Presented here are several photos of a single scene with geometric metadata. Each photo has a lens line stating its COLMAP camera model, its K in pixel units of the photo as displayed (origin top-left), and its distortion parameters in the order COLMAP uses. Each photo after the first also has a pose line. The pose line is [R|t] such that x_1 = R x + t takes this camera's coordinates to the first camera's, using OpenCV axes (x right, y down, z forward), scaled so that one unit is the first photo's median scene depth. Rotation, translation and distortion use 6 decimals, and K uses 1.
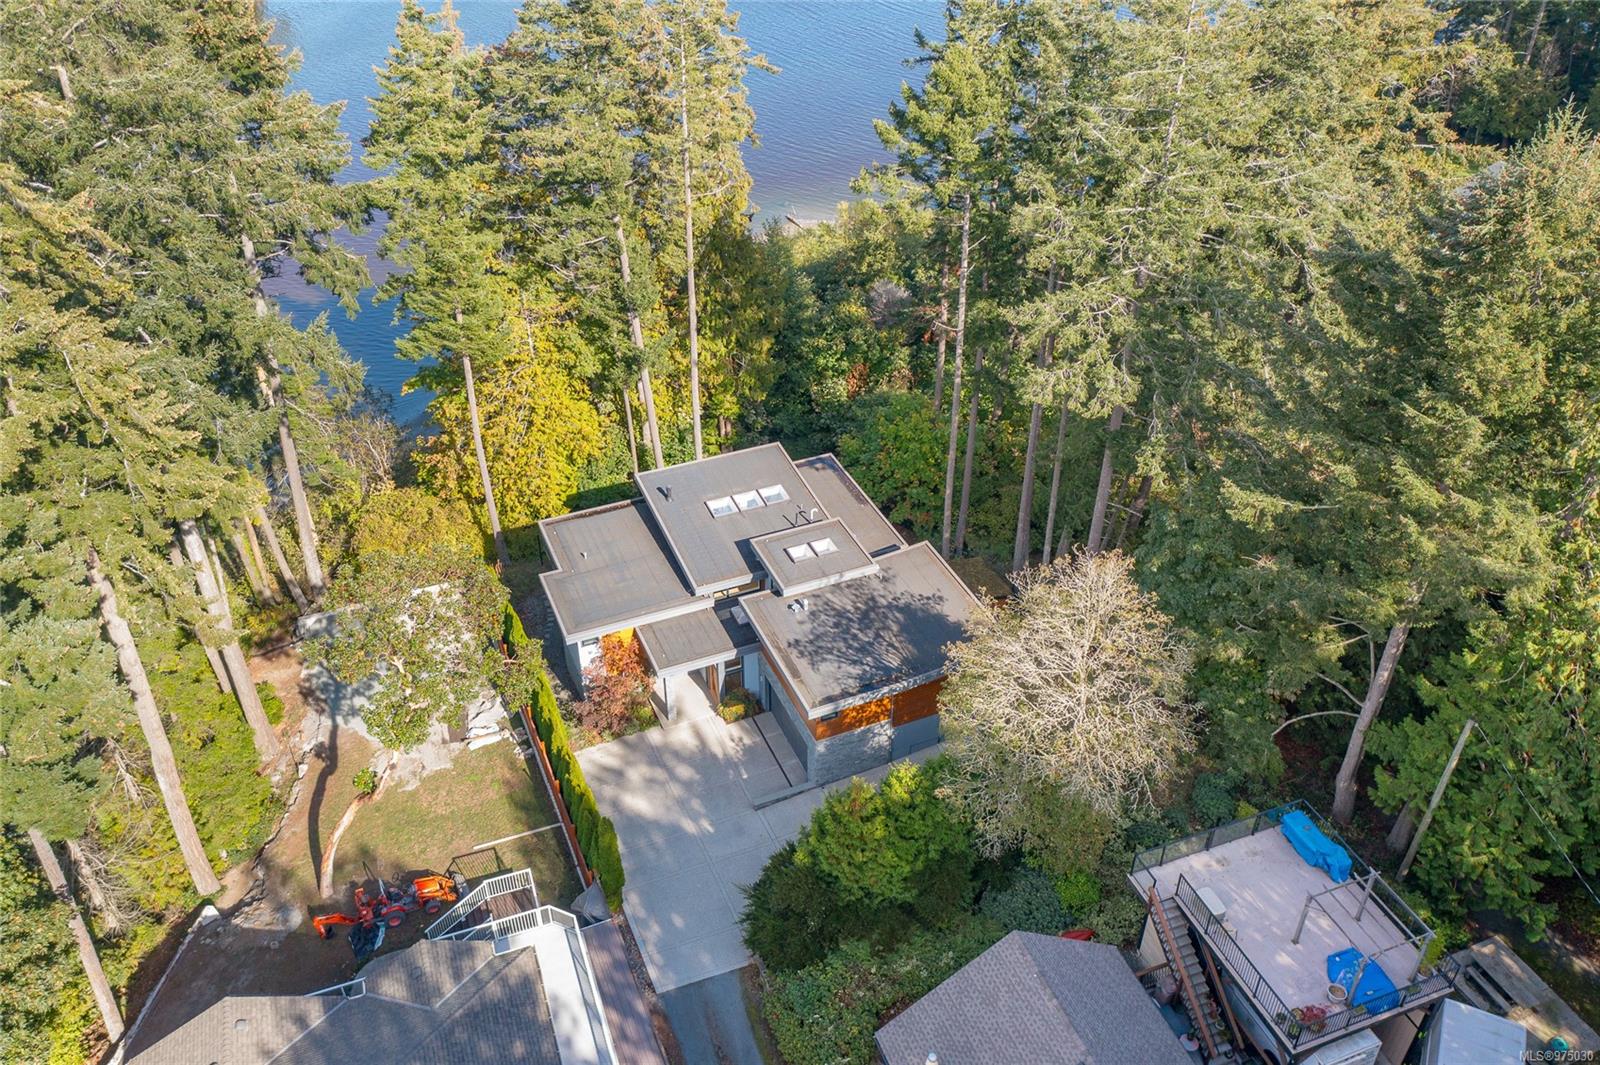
lens RADIAL K [[1287.0, 0, 801.2], [0, 1287.0, 529.1], [0, 0, 1]] dist [0.002434, -0.001619]
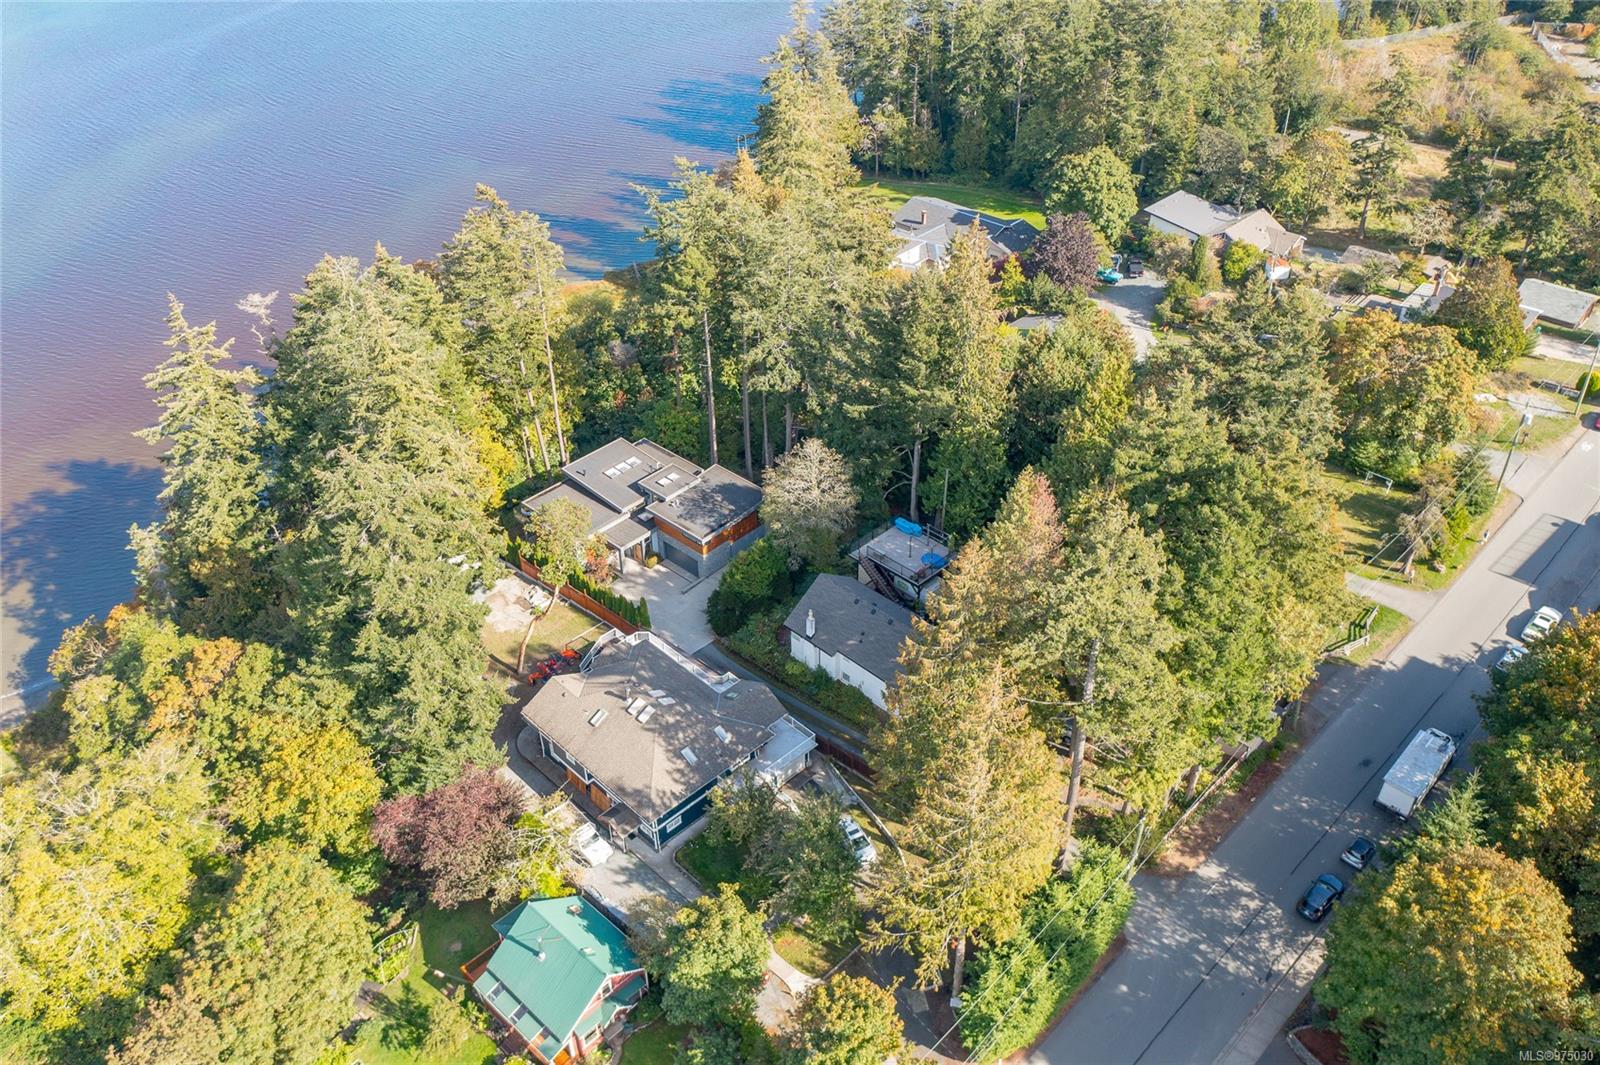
lens RADIAL K [[1287.0, 0, 801.2], [0, 1287.0, 529.1], [0, 0, 1]] dist [0.002434, -0.001619]
pose [[0.914350, -0.245476, 0.322032, -0.584303], [0.243589, 0.968748, 0.046821, 0.058623], [-0.323462, 0.035633, 0.945570, -1.277837]]
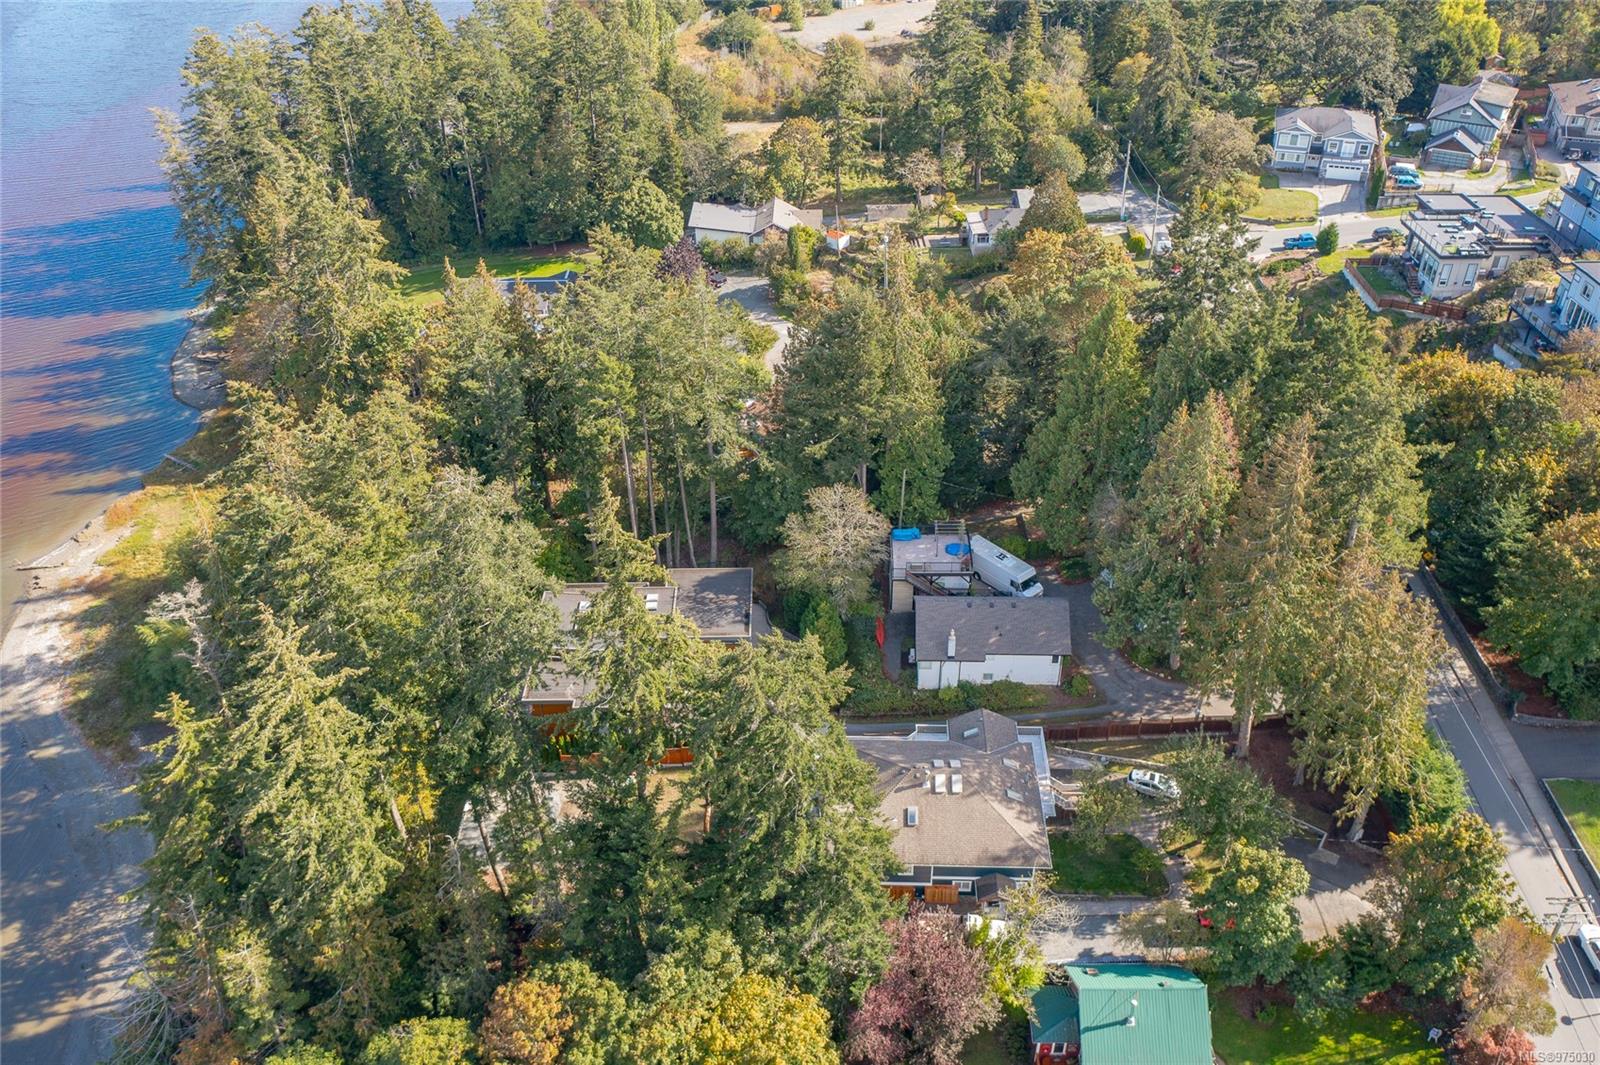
lens RADIAL K [[1287.0, 0, 801.2], [0, 1287.0, 529.1], [0, 0, 1]] dist [0.002434, -0.001619]
pose [[0.390185, -0.526667, 0.755234, -1.594604], [0.546460, 0.792626, 0.270418, -0.589487], [-0.741038, 0.307192, 0.597073, -0.371133]]
